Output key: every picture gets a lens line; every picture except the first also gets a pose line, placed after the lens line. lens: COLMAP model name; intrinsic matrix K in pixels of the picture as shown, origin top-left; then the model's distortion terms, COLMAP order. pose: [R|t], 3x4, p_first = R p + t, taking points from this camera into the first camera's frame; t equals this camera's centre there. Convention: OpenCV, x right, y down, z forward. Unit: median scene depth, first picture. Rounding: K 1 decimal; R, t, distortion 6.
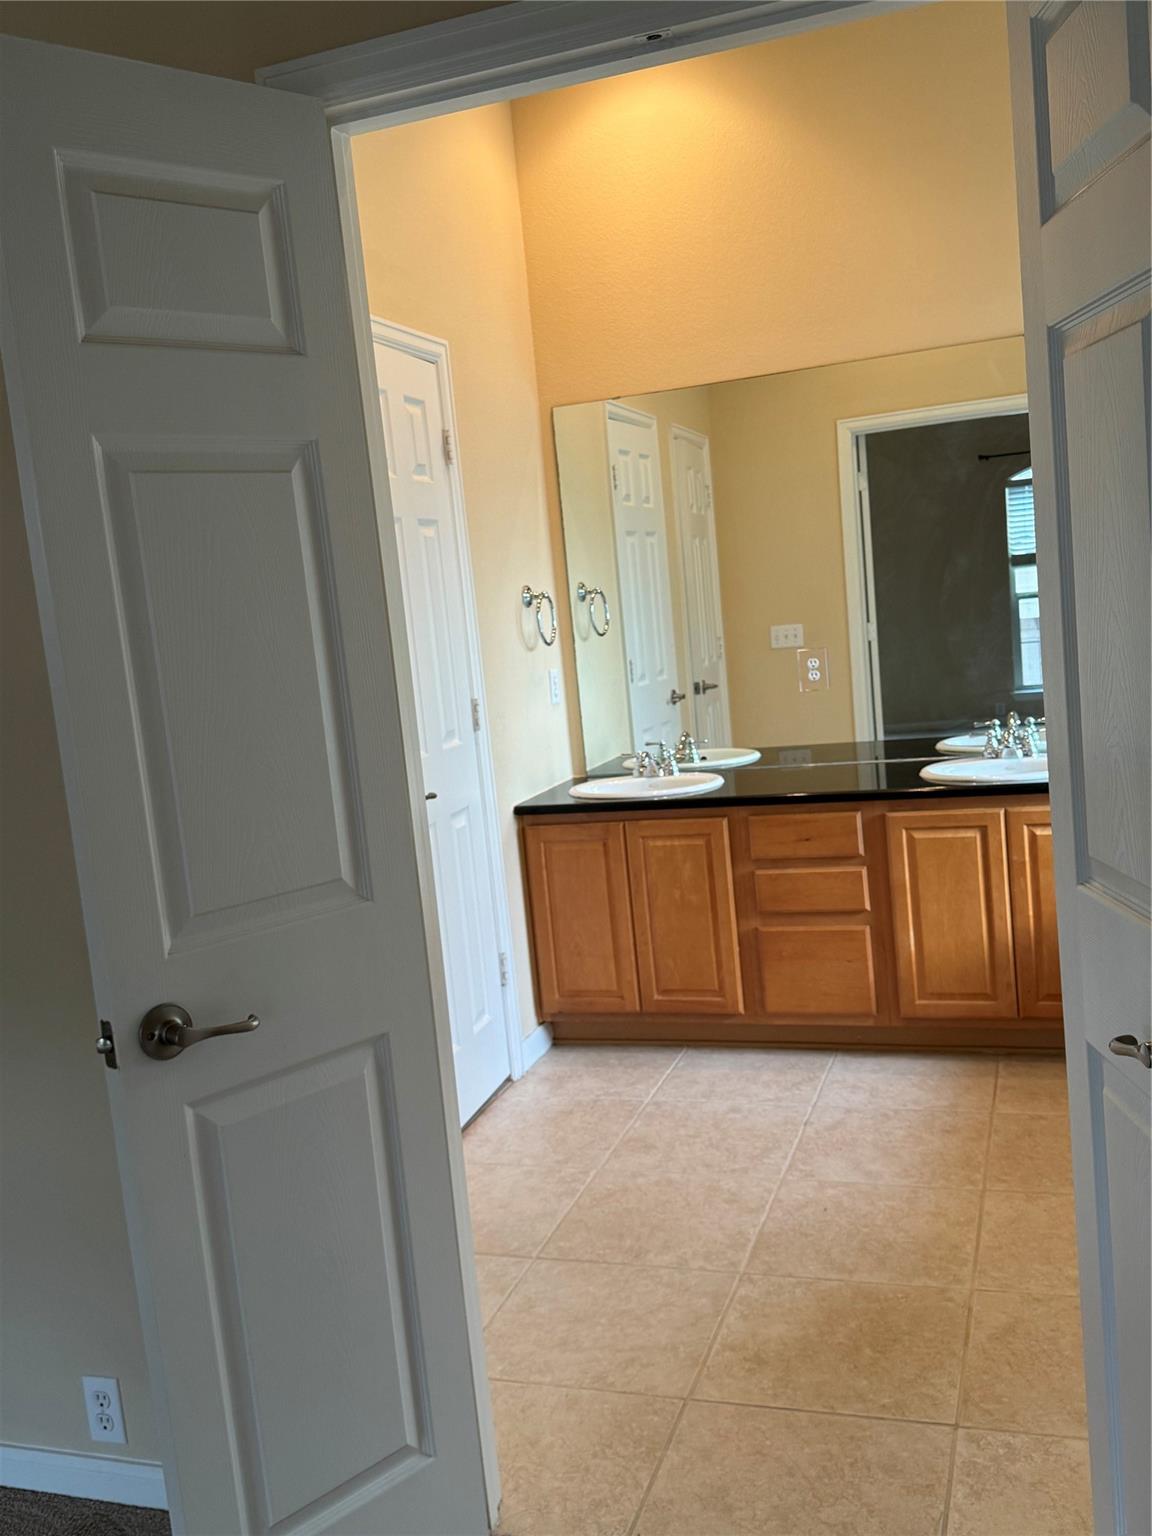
lens RADIAL K [[1382.2, 0, 575.3], [0, 1382.2, 768.4], [0, 0, 1]] dist [0.006310, 0.000616]
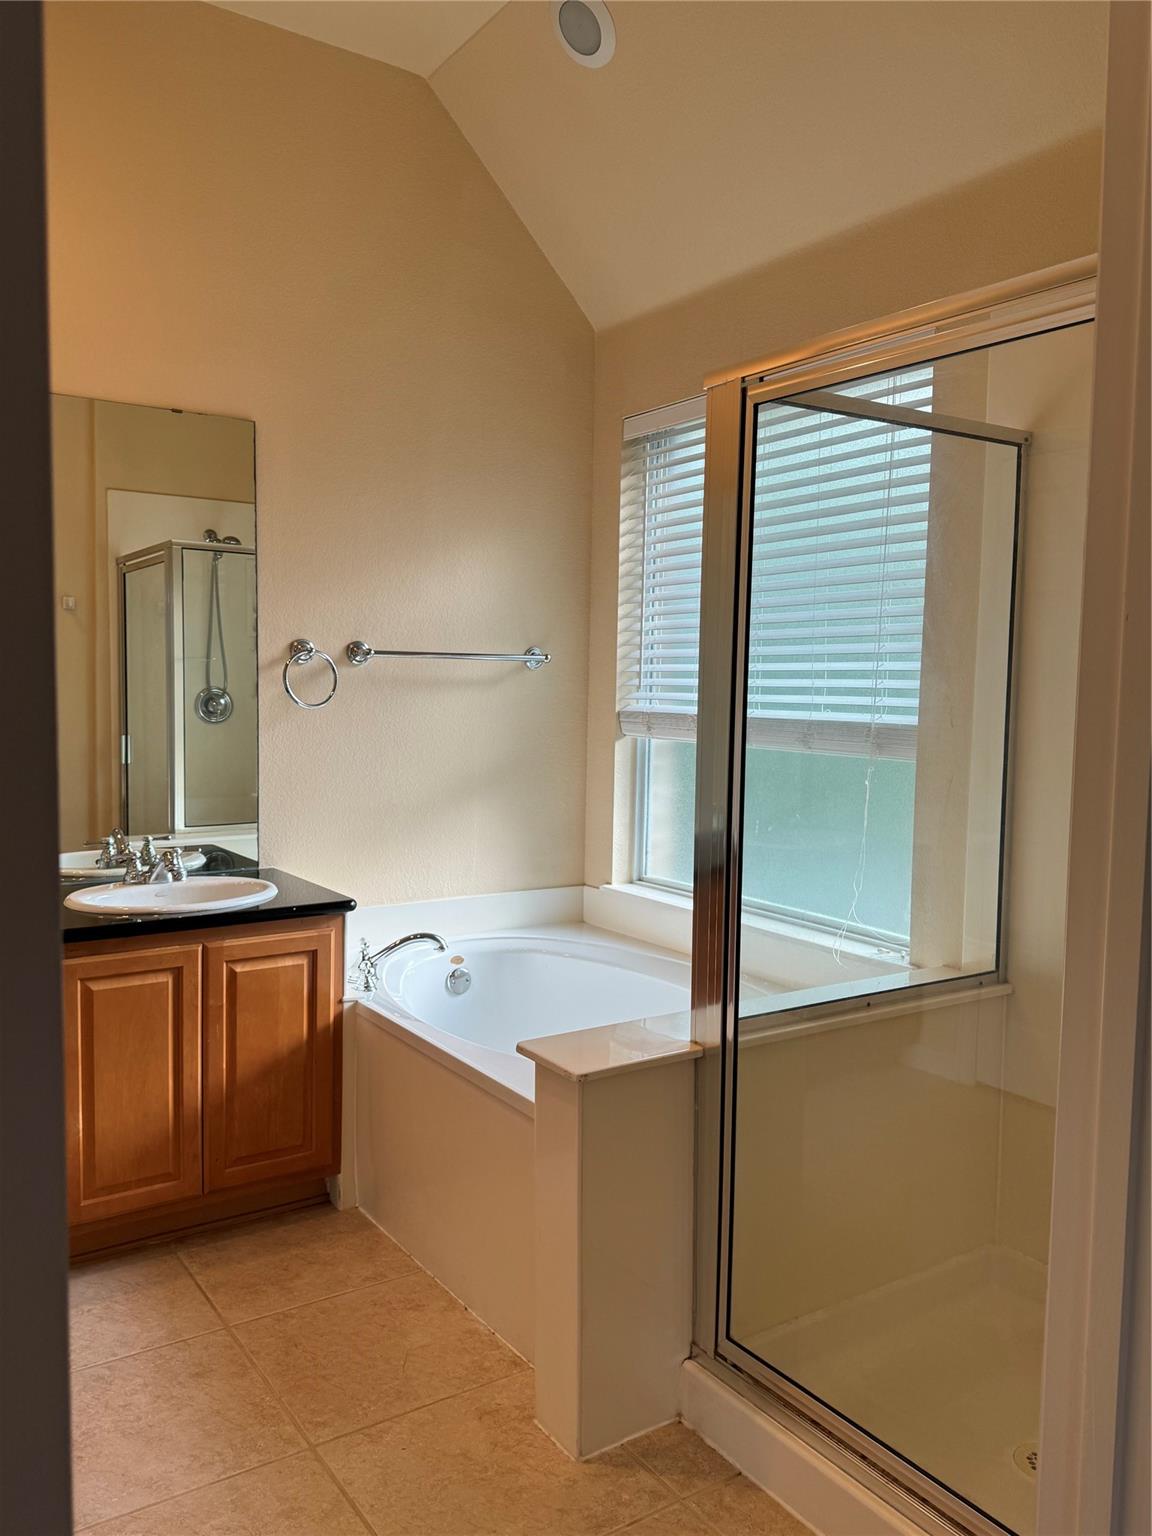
lens RADIAL K [[1195.6, 0, 576.1], [0, 1195.6, 769.7], [0, 0, 1]] dist [-0.004096, -0.006728]
pose [[0.603106, 0.039936, 0.796661, -0.133152], [0.031894, 0.996740, -0.074111, -0.015471], [-0.797024, 0.070105, 0.599866, 0.374937]]
